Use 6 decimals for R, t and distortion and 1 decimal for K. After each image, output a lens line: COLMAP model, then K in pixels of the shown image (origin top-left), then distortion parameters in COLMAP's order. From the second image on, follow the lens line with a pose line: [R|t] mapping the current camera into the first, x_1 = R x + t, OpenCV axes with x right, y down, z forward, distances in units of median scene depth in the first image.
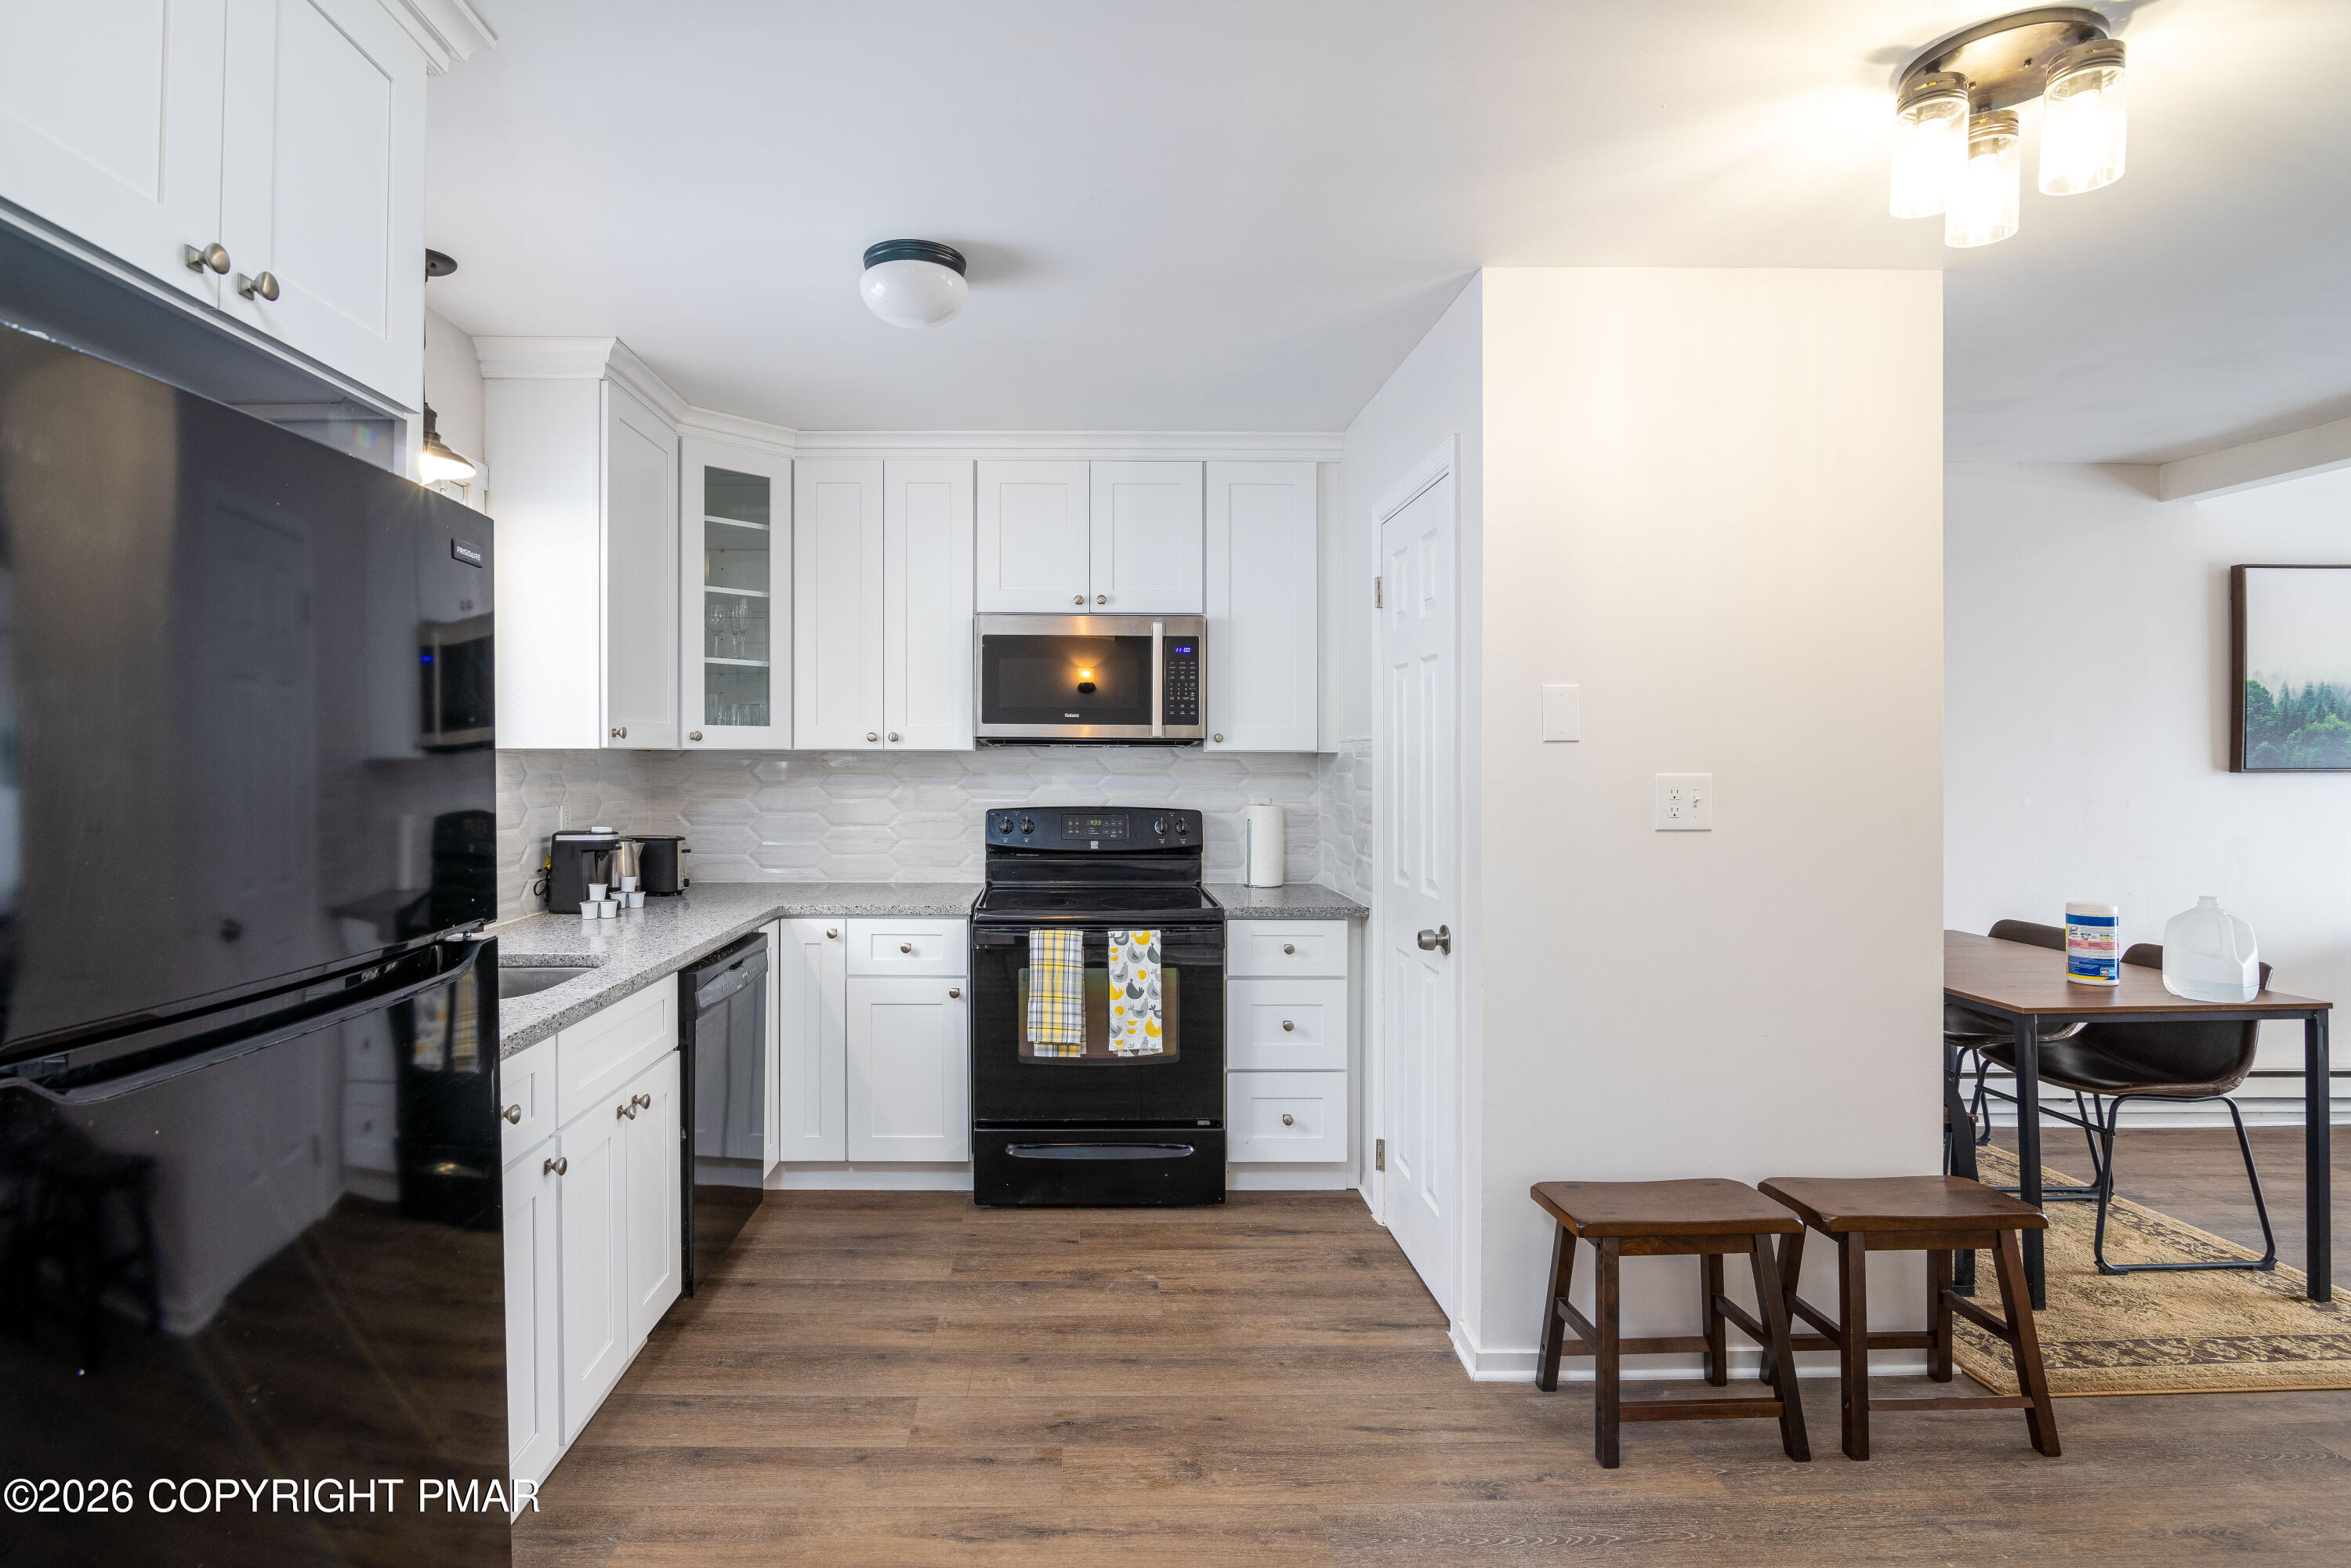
lens RADIAL K [[1078.8, 0, 1189.1], [0, 1078.8, 767.7], [0, 0, 1]] dist [-0.011991, -0.000047]
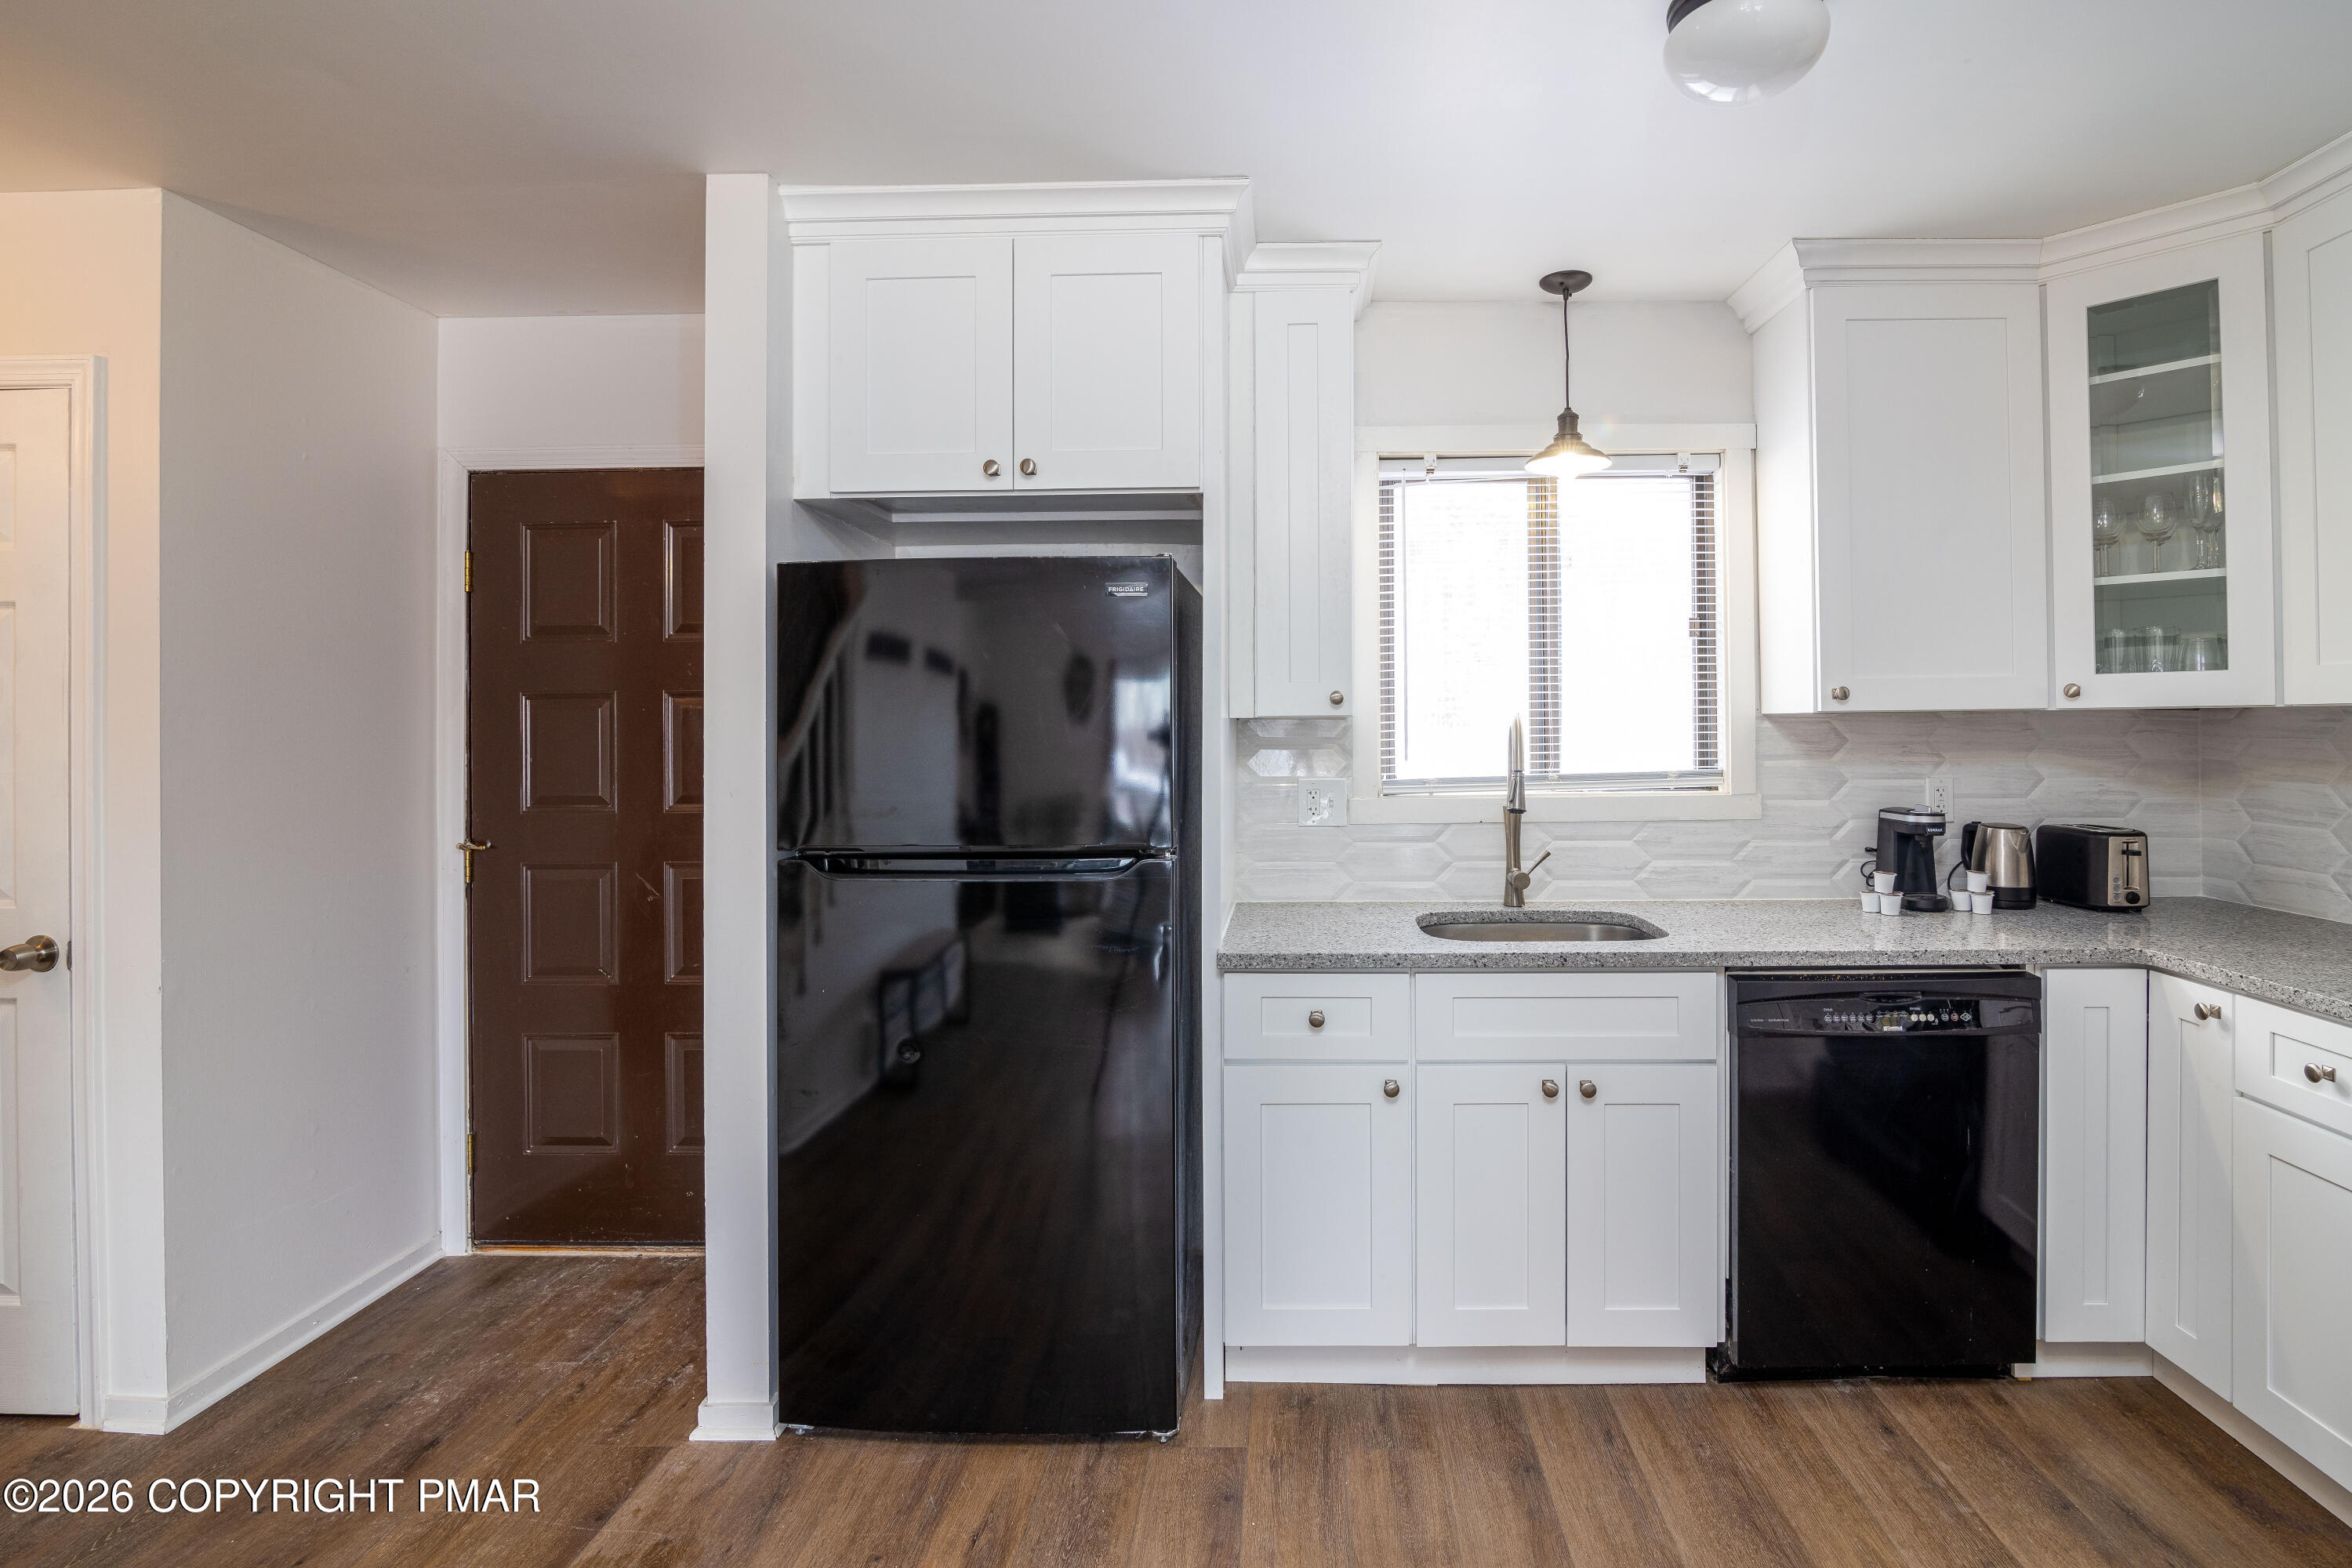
lens RADIAL K [[1196.2, 0, 1285.7], [0, 1196.2, 719.2], [0, 0, 1]] dist [-0.012275, 0.000401]
pose [[-0.080680, -0.004780, -0.996729, 0.373008], [0.000850, 0.999988, -0.004864, -0.006974], [0.996740, -0.001240, -0.080675, 0.540597]]
